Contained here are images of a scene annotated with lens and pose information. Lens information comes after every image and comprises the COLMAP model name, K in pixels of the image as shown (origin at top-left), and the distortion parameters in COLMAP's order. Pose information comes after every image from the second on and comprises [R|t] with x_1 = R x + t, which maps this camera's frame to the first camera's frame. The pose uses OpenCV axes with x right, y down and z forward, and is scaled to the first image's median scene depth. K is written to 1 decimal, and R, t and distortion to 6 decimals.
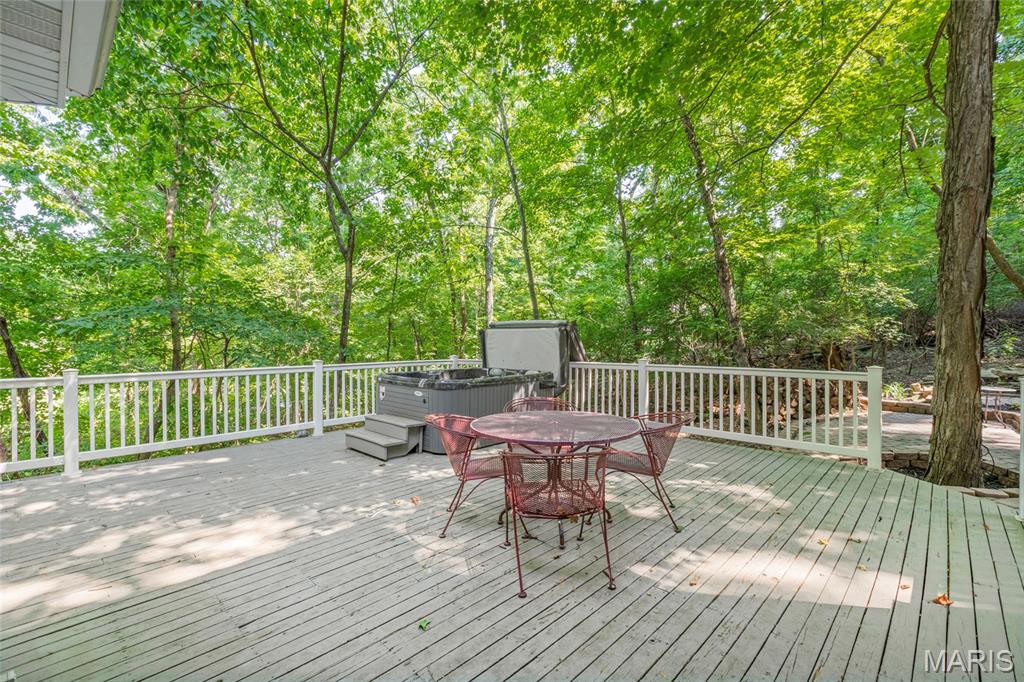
lens RADIAL K [[451.8, 0, 512.0], [0, 451.8, 341.0], [0, 0, 1]] dist [-0.000295, 0.000054]
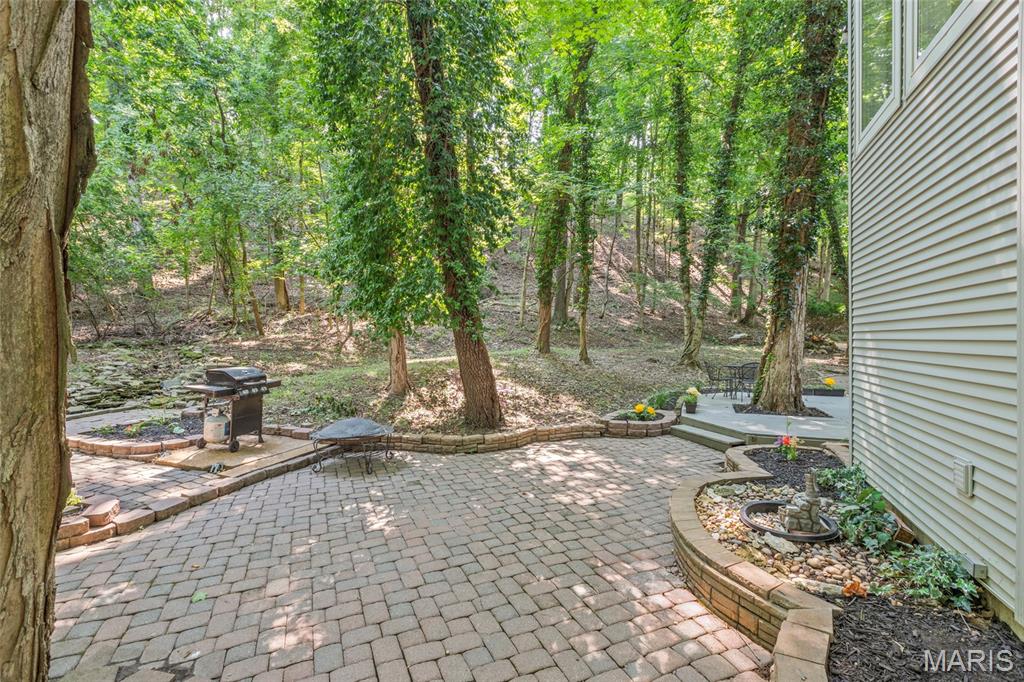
lens RADIAL K [[451.8, 0, 512.0], [0, 451.8, 341.0], [0, 0, 1]] dist [-0.000295, 0.000054]
pose [[-0.362560, -0.001412, 0.931959, 0.653761], [0.009576, 0.999940, 0.005240, -0.009150], [-0.931911, 0.010824, -0.362525, 0.824021]]
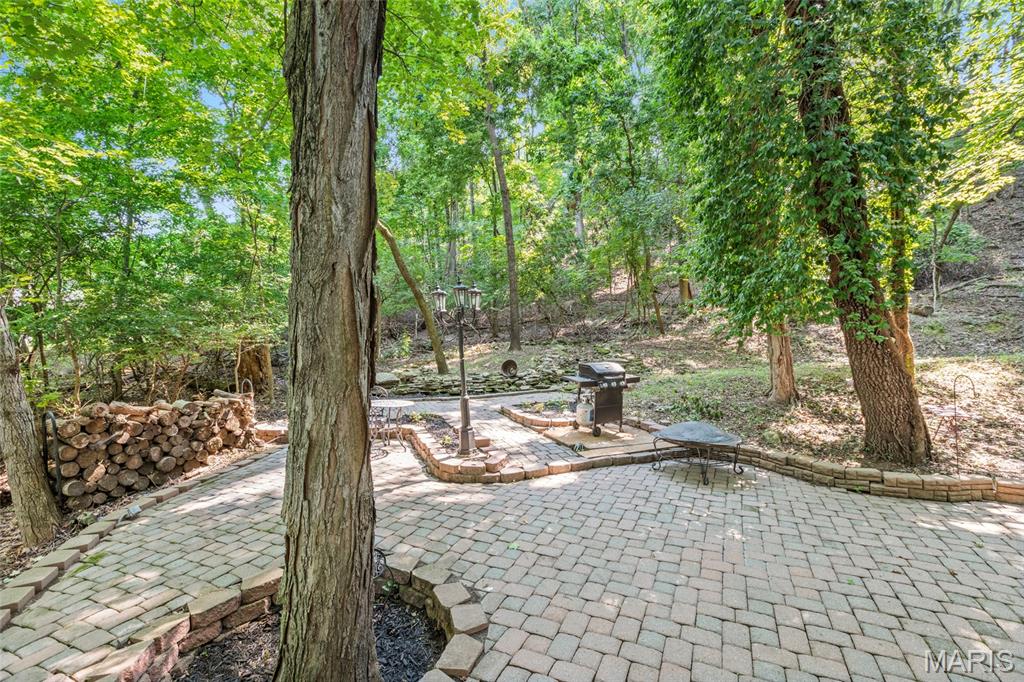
lens RADIAL K [[451.8, 0, 512.0], [0, 451.8, 341.0], [0, 0, 1]] dist [-0.000295, 0.000054]
pose [[0.483631, -0.003493, 0.875265, 0.707854], [0.007449, 0.999972, -0.000125, -0.007441], [-0.875240, 0.006580, 0.483644, 0.653472]]
